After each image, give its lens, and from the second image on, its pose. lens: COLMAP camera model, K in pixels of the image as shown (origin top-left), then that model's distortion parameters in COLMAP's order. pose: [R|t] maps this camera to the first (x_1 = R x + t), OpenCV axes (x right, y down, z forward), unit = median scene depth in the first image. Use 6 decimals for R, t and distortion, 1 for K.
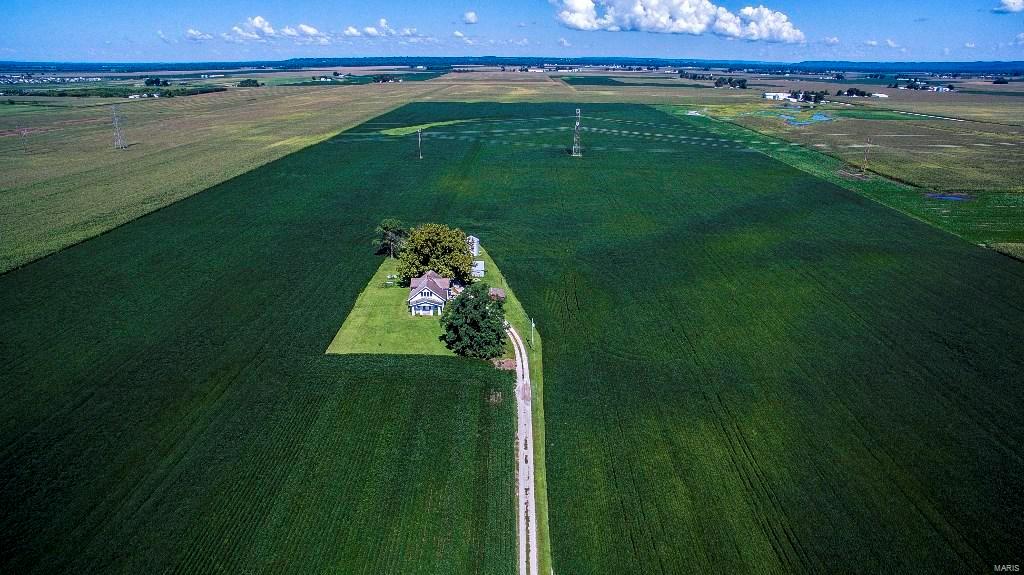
lens RADIAL K [[594.5, 0, 509.0], [0, 594.5, 290.3], [0, 0, 1]] dist [-0.123582, 0.085463]
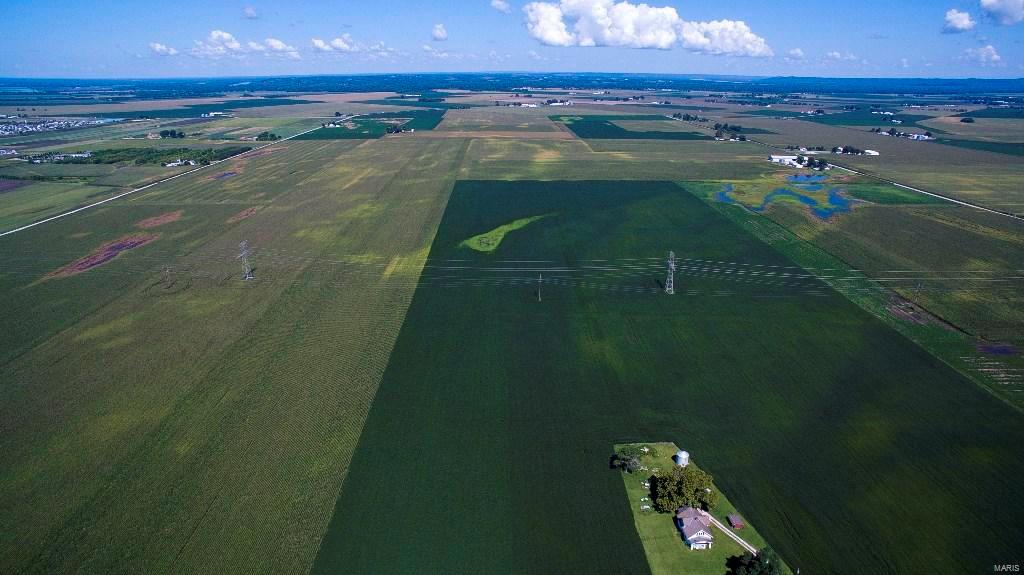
lens RADIAL K [[594.5, 0, 509.0], [0, 594.5, 290.3], [0, 0, 1]] dist [-0.123582, 0.085463]
pose [[0.999016, -0.017434, 0.040769, -0.134689], [0.018200, 0.999663, -0.018497, -0.117002], [-0.040433, 0.019221, 0.998997, -0.077368]]
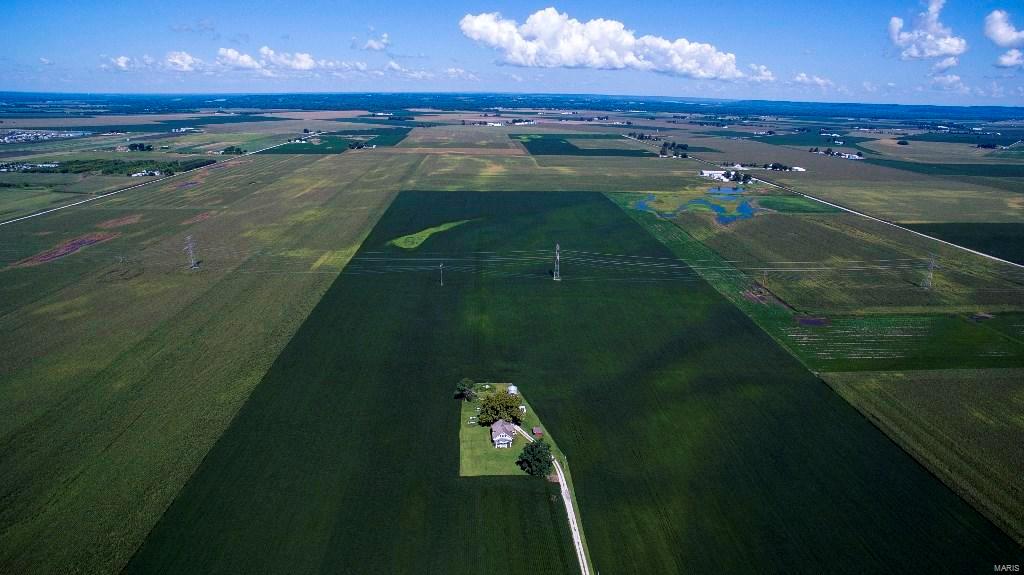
lens RADIAL K [[594.5, 0, 509.0], [0, 594.5, 290.3], [0, 0, 1]] dist [-0.123582, 0.085463]
pose [[0.996863, -0.014072, 0.077890, -0.054260], [0.017990, 0.998596, -0.049826, -0.074843], [-0.077080, 0.051071, 0.995716, -0.181415]]
